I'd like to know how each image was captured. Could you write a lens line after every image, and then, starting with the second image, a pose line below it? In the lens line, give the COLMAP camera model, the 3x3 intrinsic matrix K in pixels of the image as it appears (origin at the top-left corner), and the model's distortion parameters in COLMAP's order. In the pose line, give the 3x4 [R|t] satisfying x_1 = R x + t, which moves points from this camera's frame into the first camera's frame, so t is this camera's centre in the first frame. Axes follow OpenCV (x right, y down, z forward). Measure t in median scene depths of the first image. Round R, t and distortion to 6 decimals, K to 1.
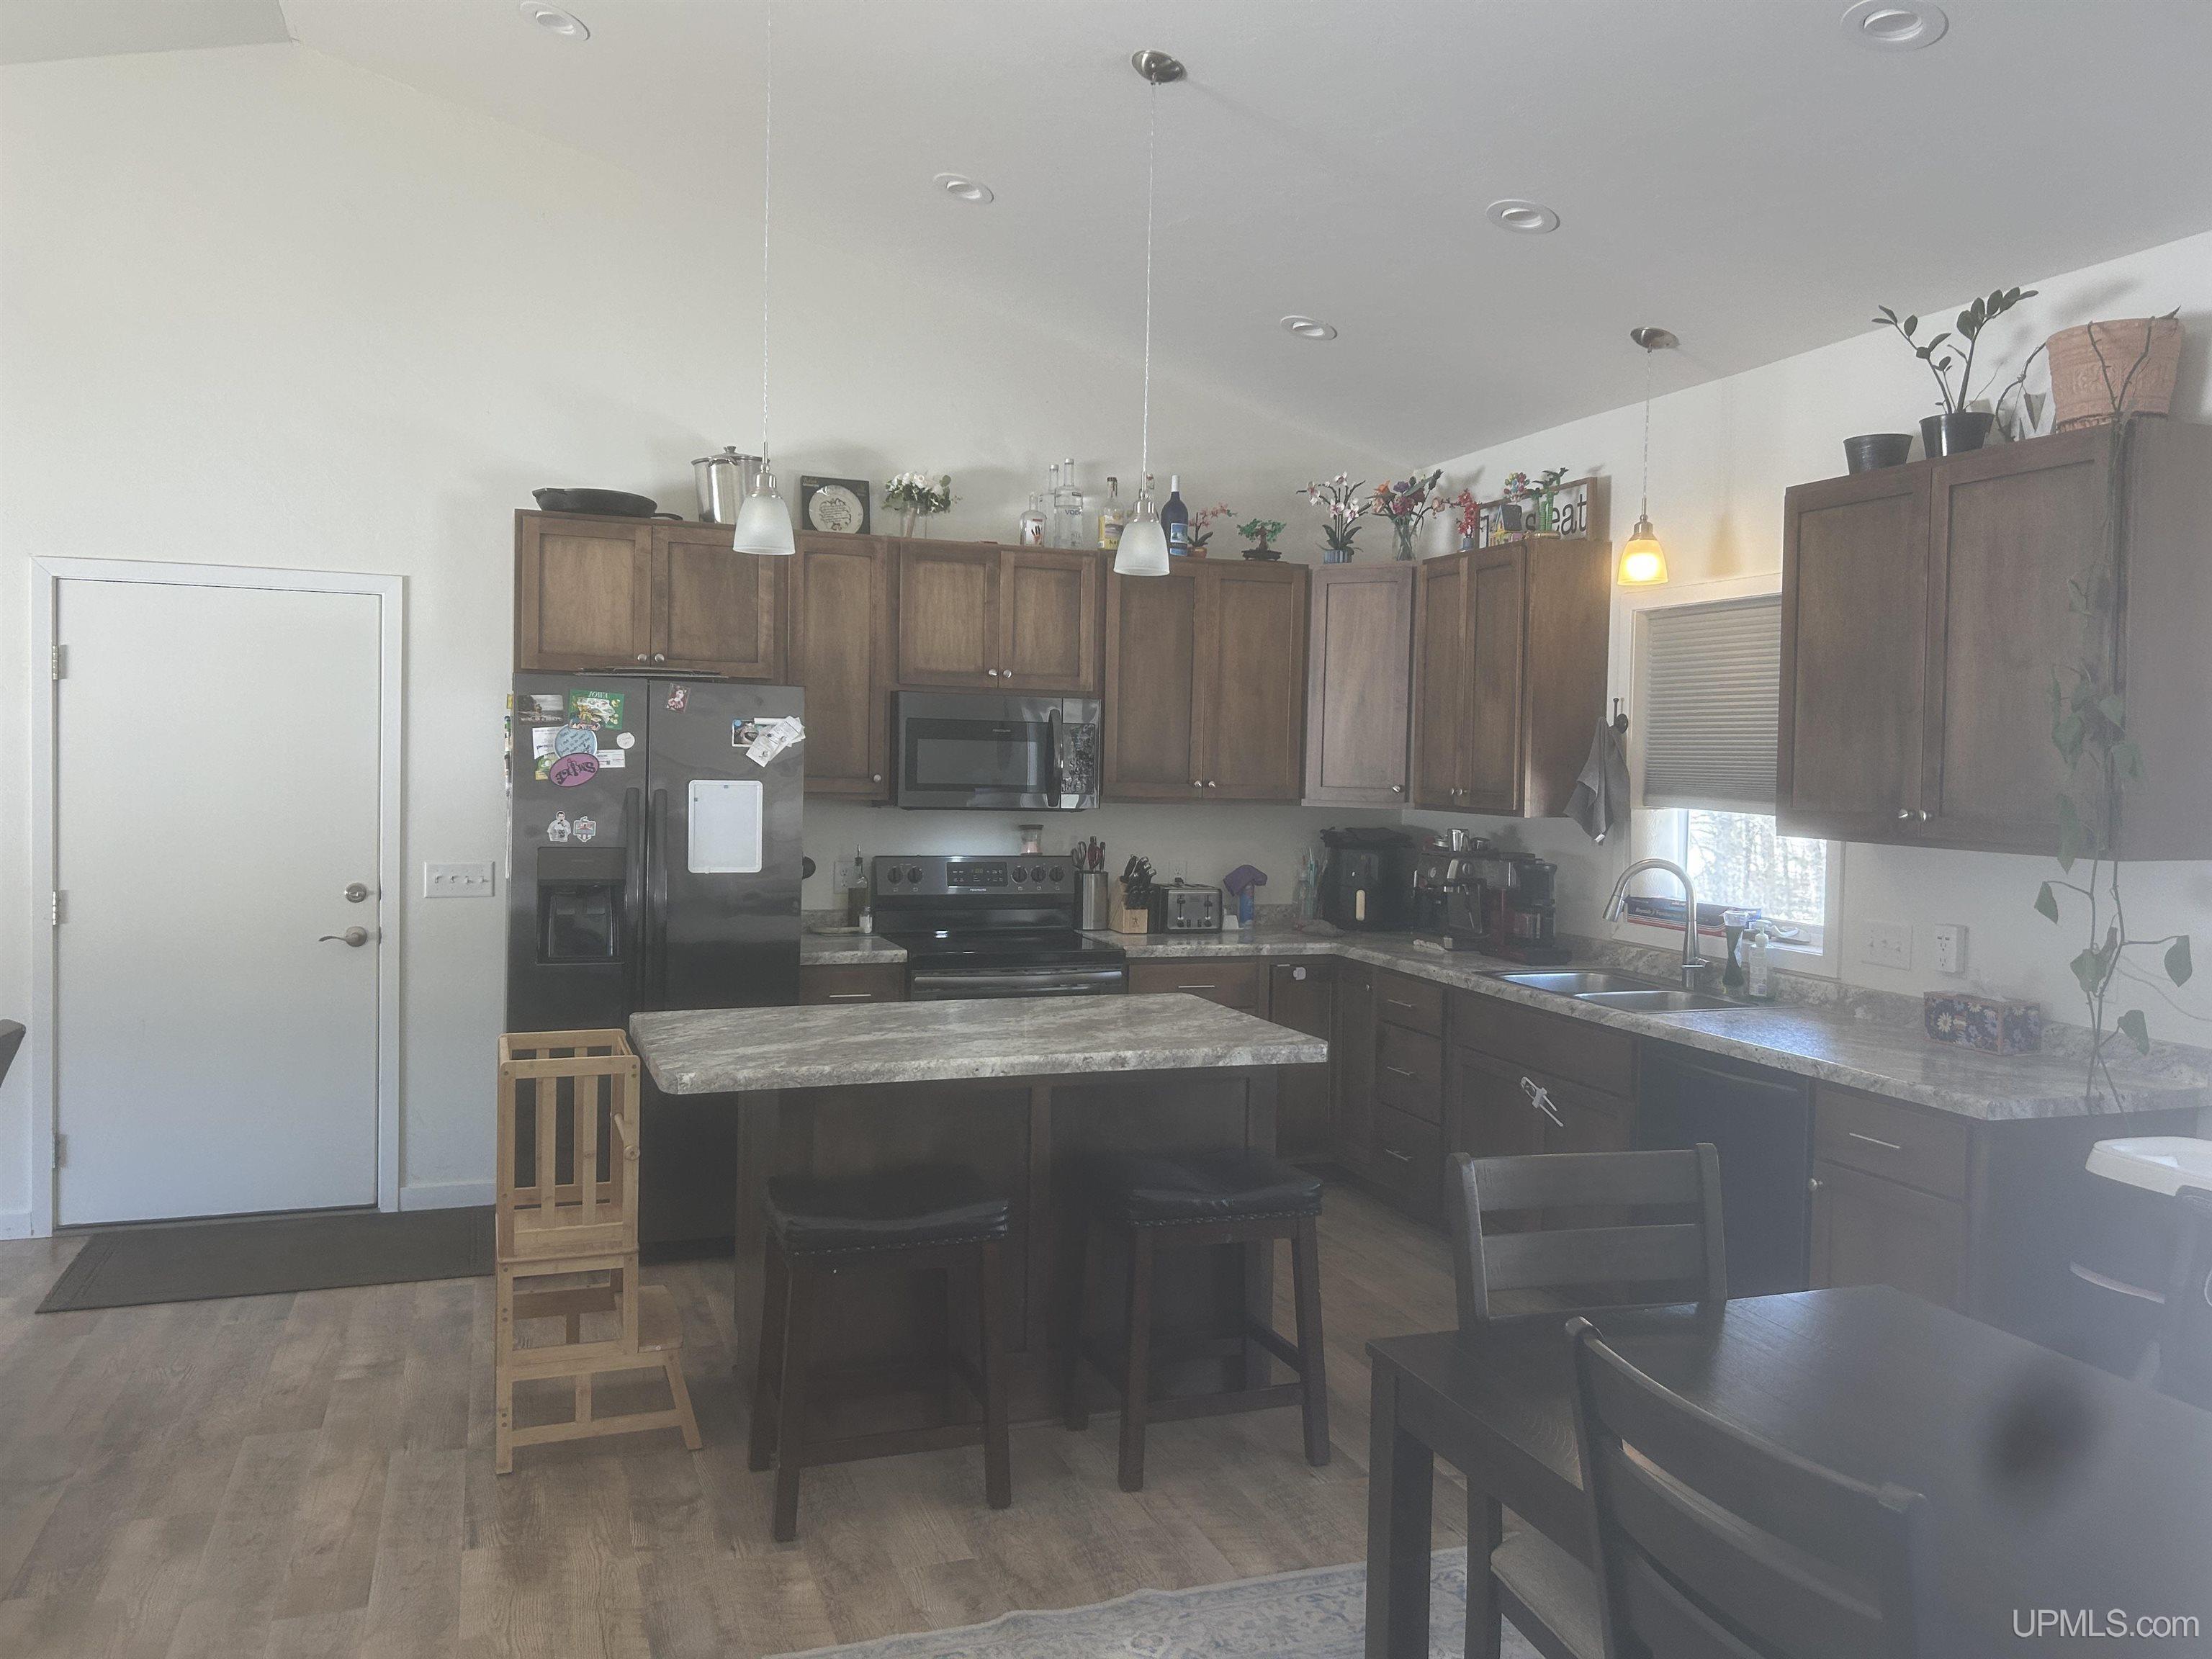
lens RADIAL K [[1663.1, 0, 1101.9], [0, 1663.1, 811.9], [0, 0, 1]] dist [0.066765, -0.075858]
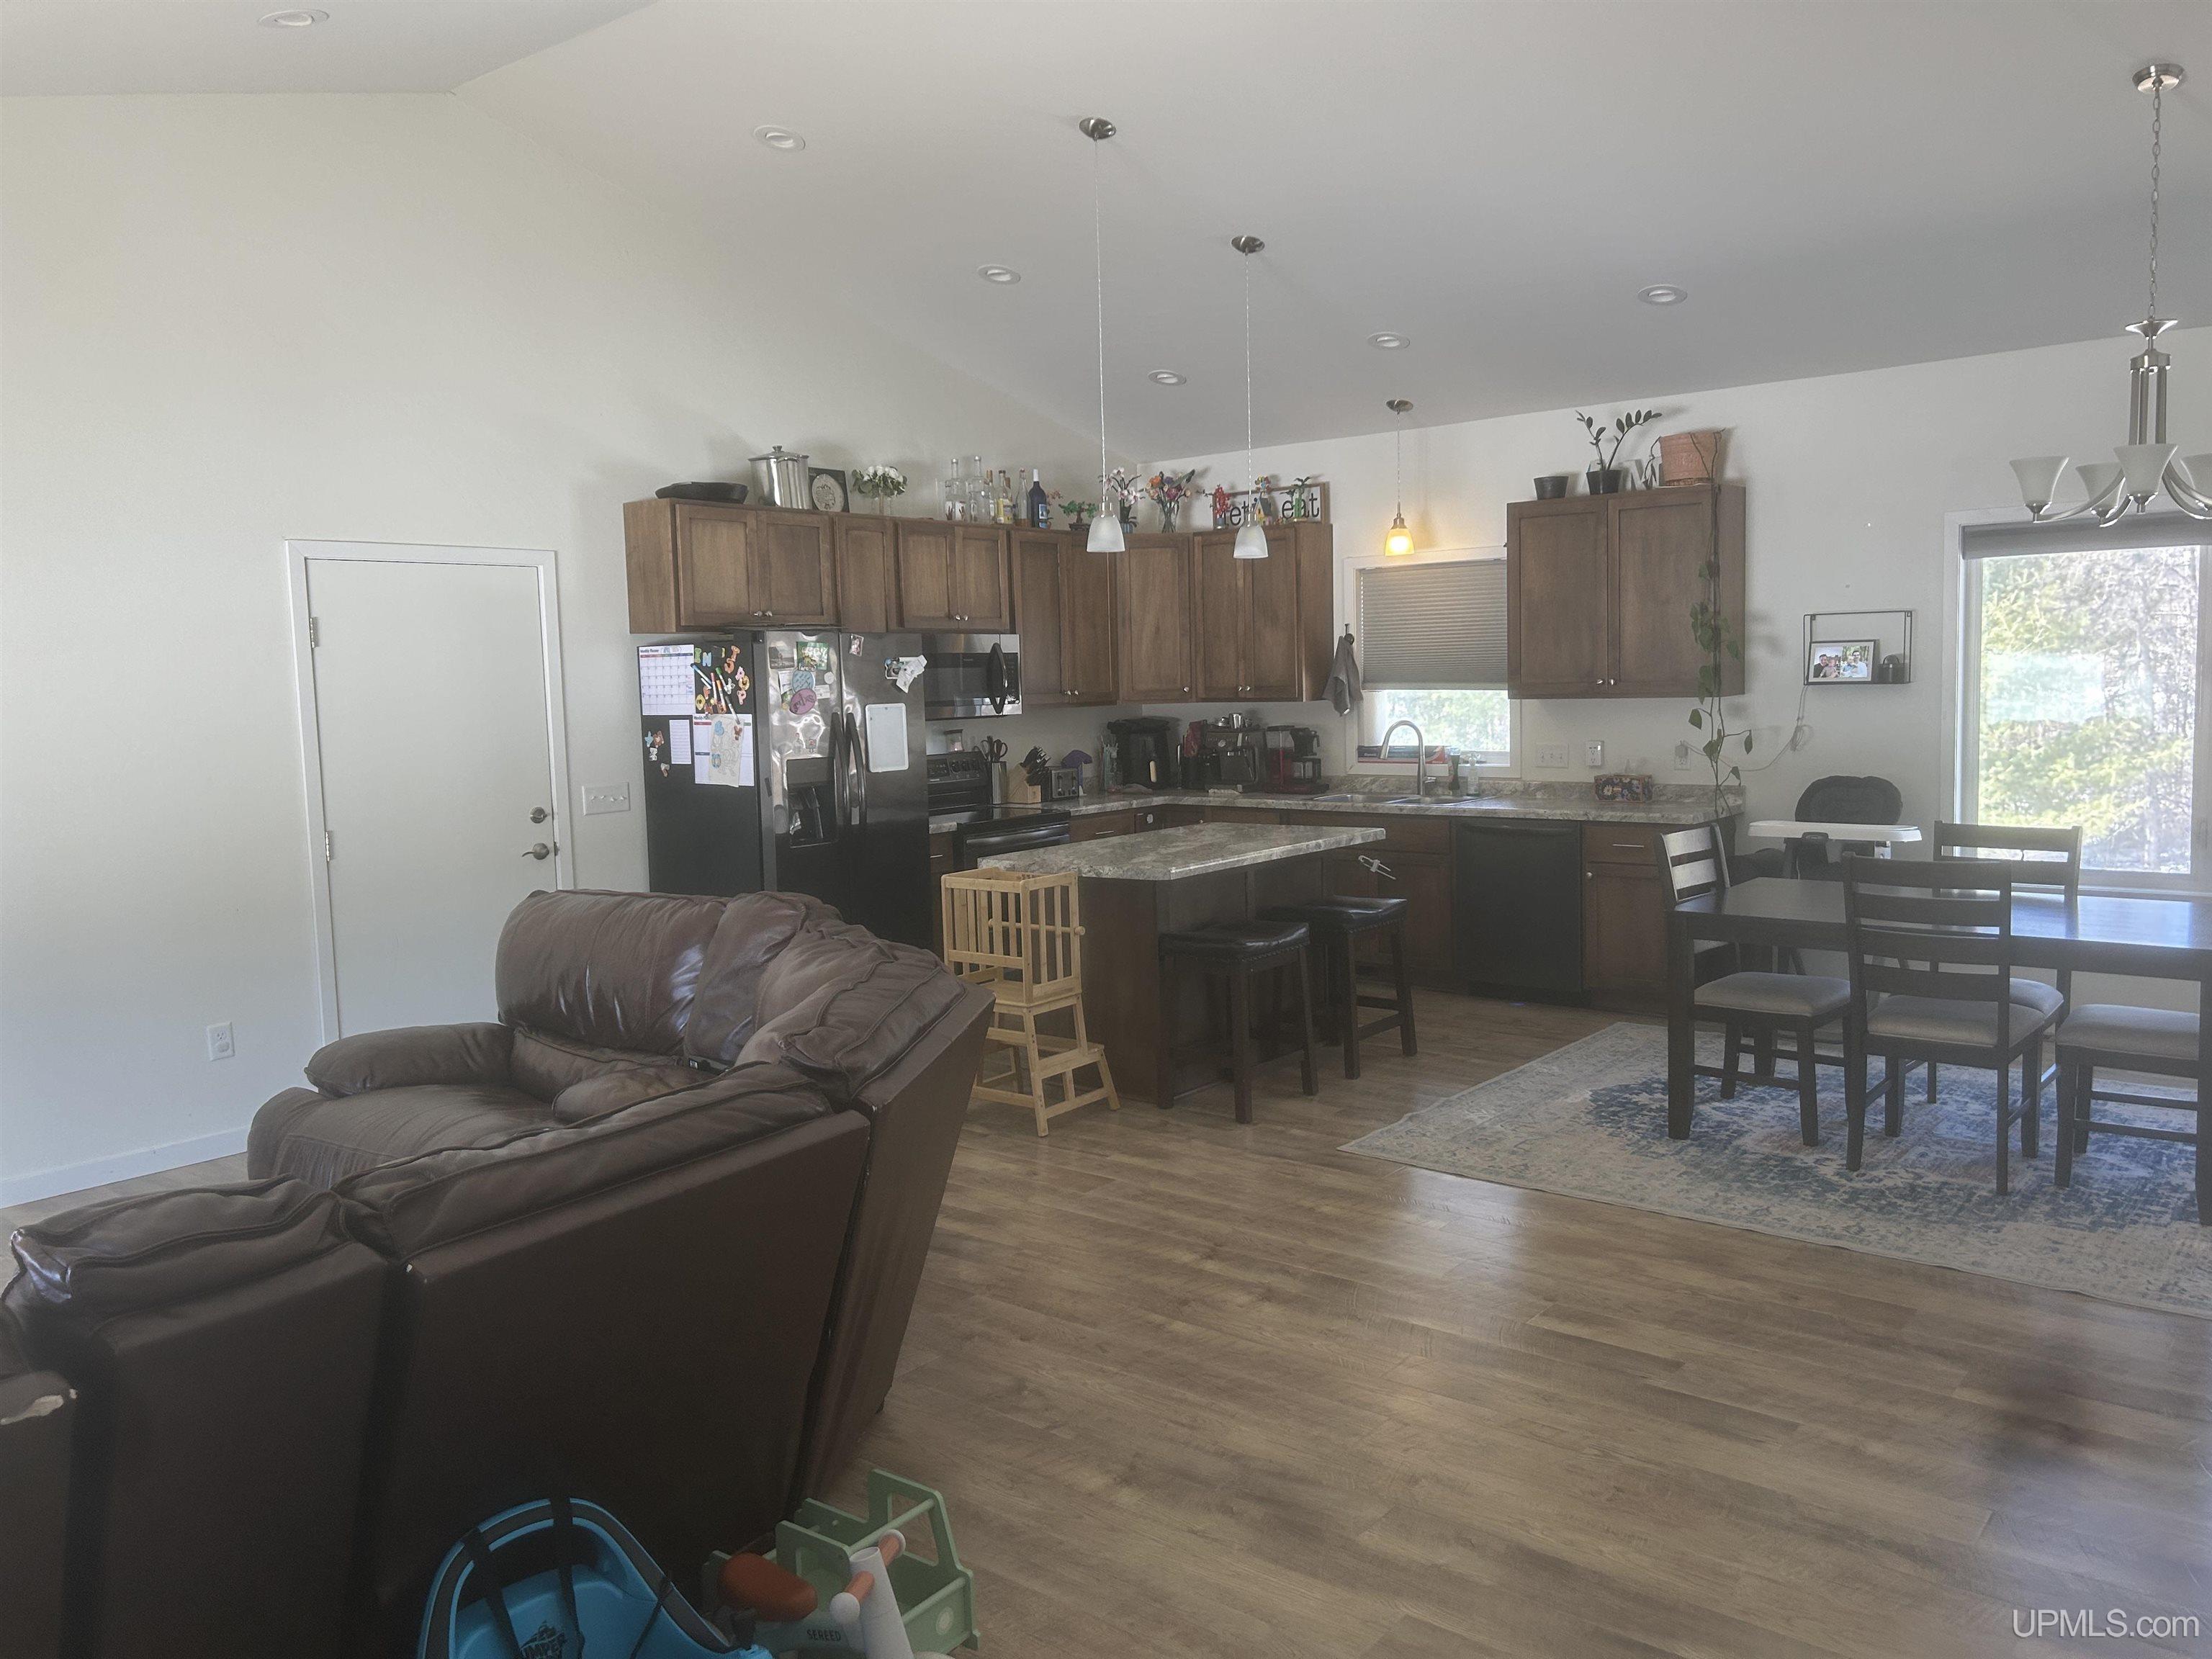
lens RADIAL K [[1663.1, 0, 1114.3], [0, 1663.1, 837.1], [0, 0, 1]] dist [0.066765, -0.075858]
pose [[0.849583, -0.095490, 0.518739, -0.736677], [0.060853, 0.994654, 0.083433, -0.011890], [-0.523933, -0.039316, 0.850852, -0.250925]]
